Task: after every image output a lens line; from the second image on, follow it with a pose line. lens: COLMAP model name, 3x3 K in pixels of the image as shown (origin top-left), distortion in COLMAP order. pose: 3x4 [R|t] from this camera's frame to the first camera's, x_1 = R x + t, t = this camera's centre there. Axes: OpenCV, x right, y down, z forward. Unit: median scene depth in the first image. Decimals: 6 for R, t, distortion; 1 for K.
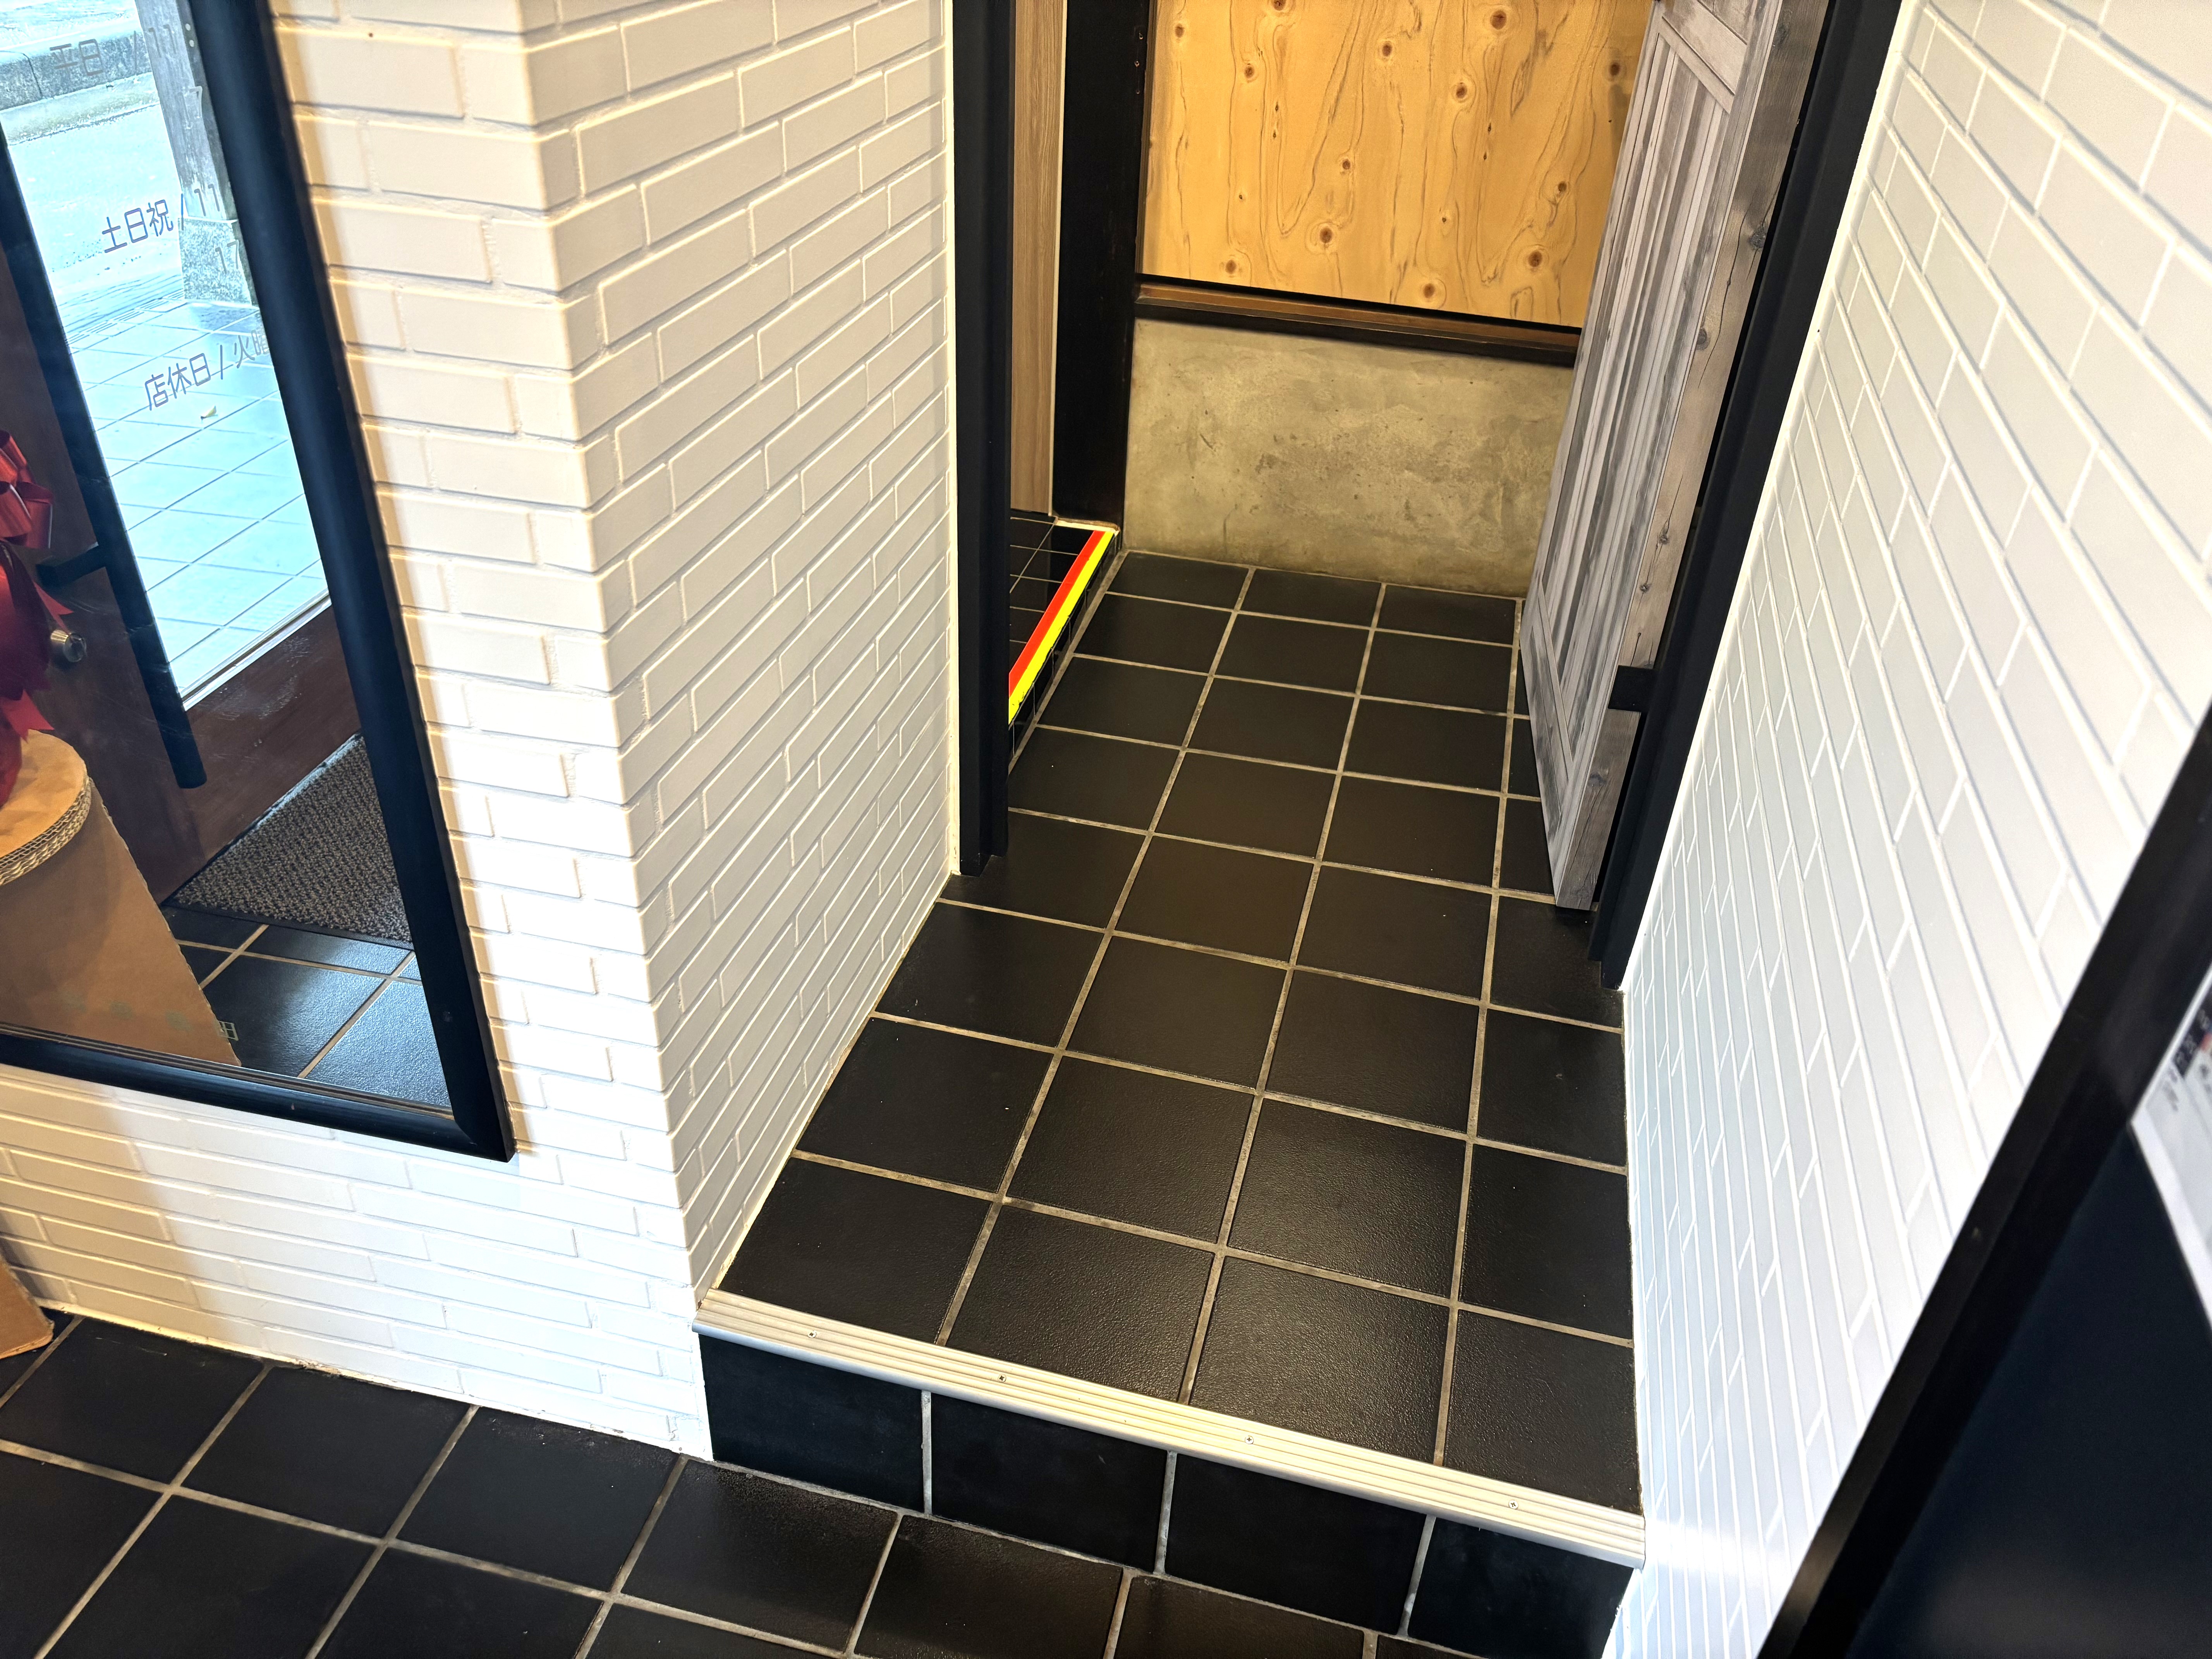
lens RADIAL K [[1686.2, 0, 1098.5], [0, 1686.2, 844.7], [0, 0, 1]] dist [0.026407, -0.019288]
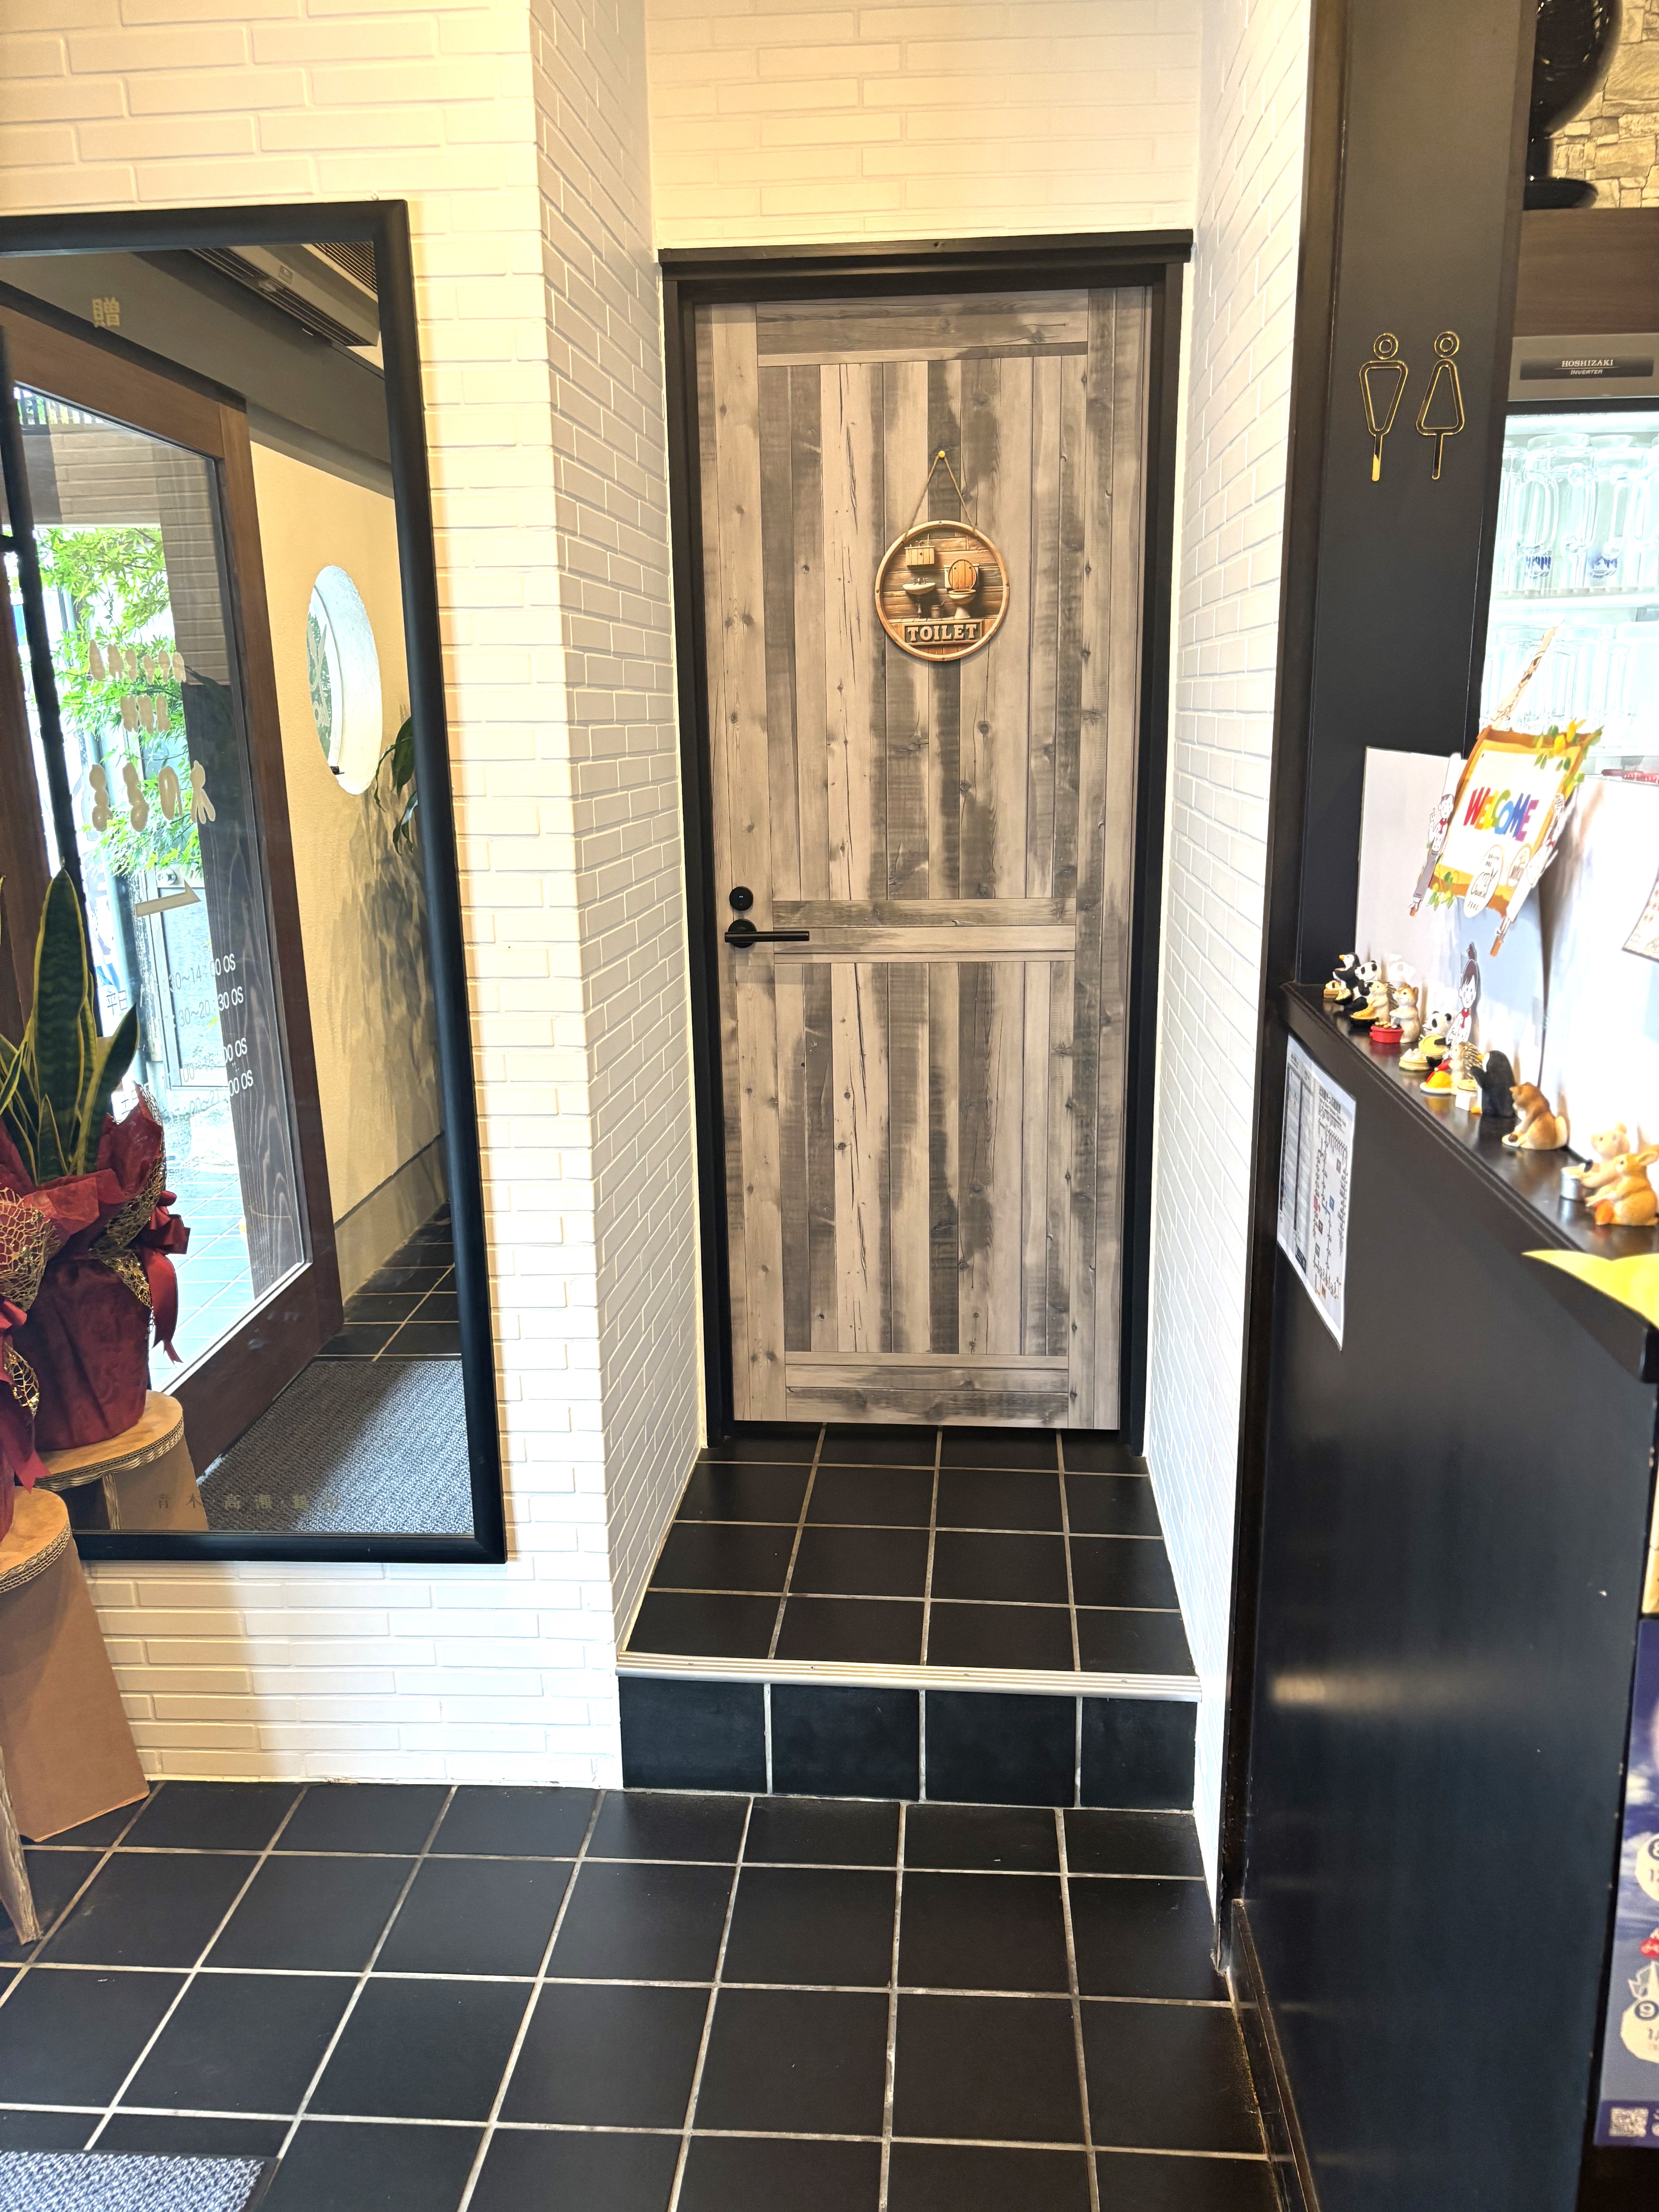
lens RADIAL K [[1686.2, 0, 835.2], [0, 1686.2, 1106.0], [0, 0, 1]] dist [0.026407, -0.019288]
pose [[0.986047, -0.094454, 0.137077, -0.194261], [0.136807, 0.928949, -0.344002, 0.350912], [-0.094845, 0.357955, 0.928909, -0.670659]]
